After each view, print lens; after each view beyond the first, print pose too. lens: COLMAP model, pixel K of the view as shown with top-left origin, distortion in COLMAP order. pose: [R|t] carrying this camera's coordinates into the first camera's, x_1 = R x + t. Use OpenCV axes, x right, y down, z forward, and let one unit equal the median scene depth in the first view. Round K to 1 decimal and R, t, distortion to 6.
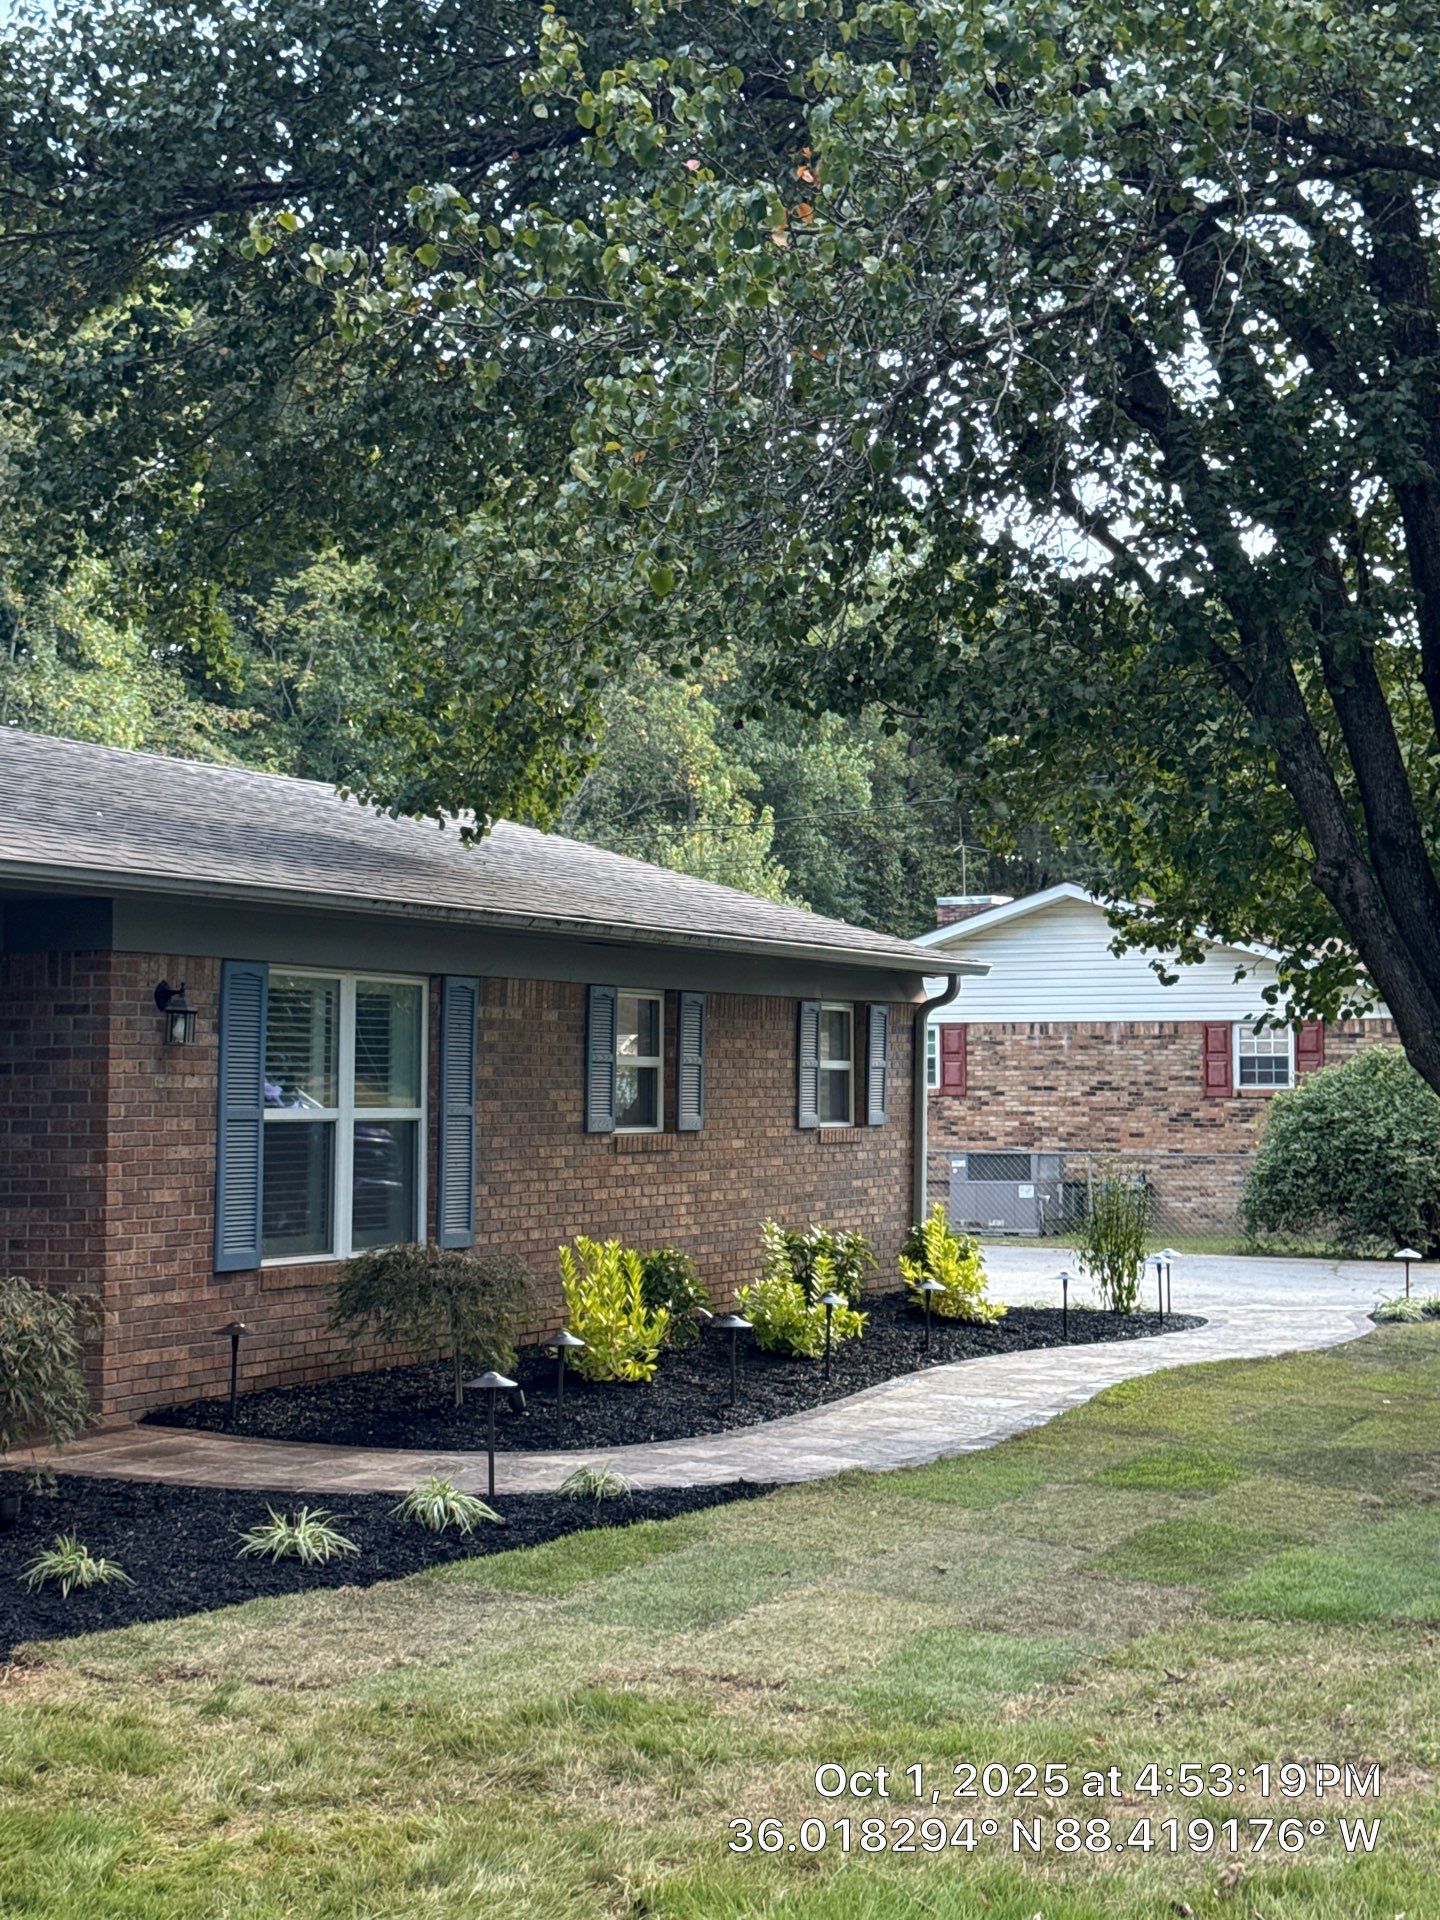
lens RADIAL K [[2818.3, 0, 720.3], [0, 2818.3, 958.1], [0, 0, 1]] dist [0.153038, -0.105054]
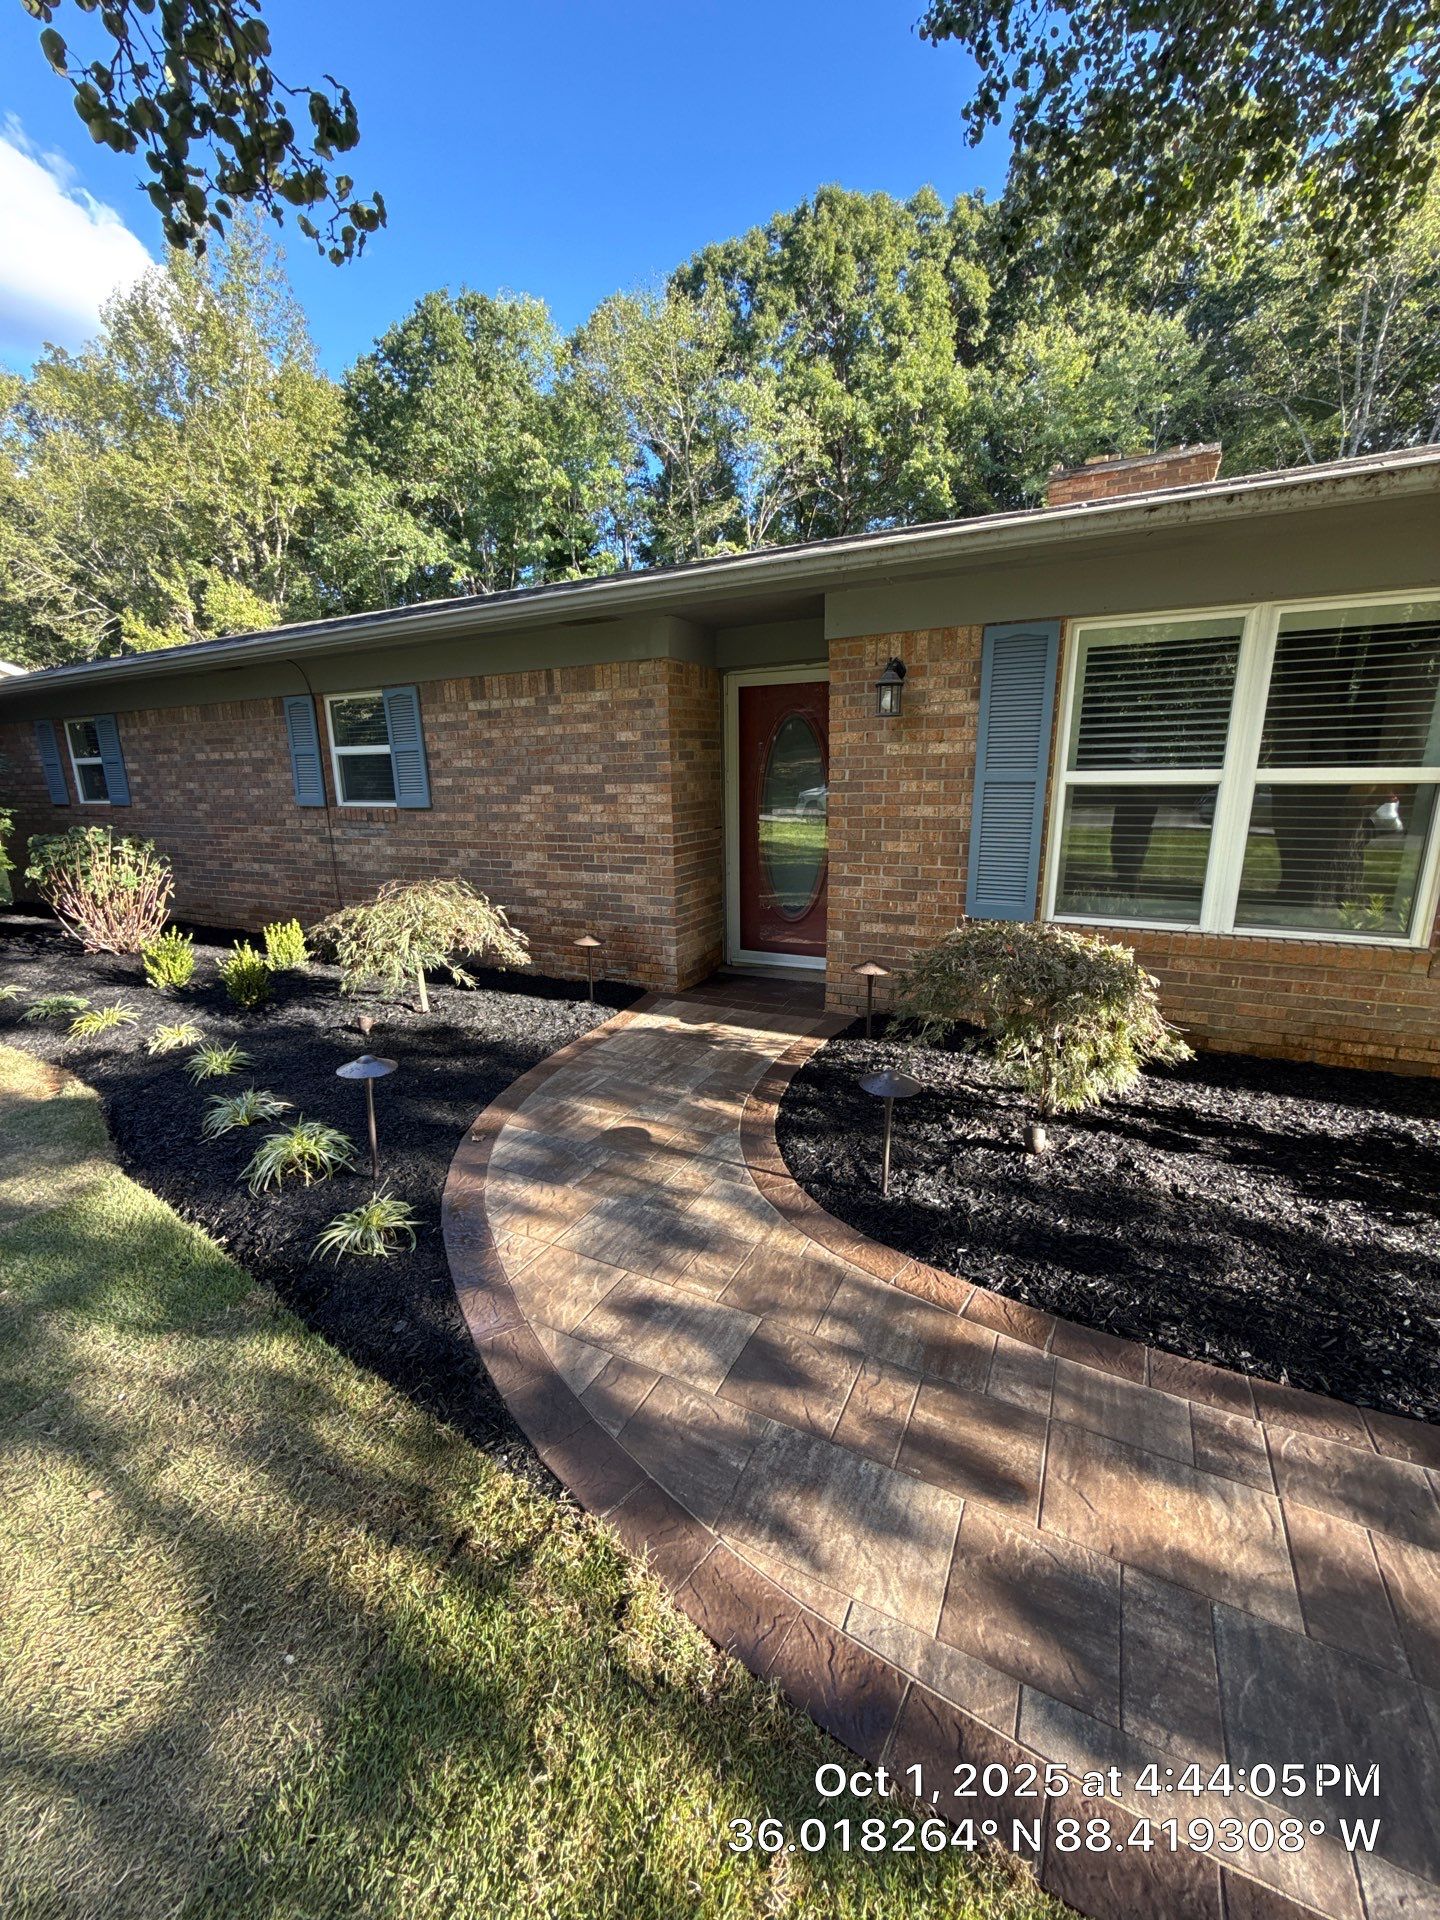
lens RADIAL K [[762.8, 0, 721.0], [0, 762.8, 962.0], [0, 0, 1]] dist [-0.000004, -0.000798]
pose [[-0.018495, 0.232478, -0.972426, 0.118601], [0.060624, 0.971063, 0.230999, 0.046191], [0.997989, -0.054680, -0.032054, 0.831265]]
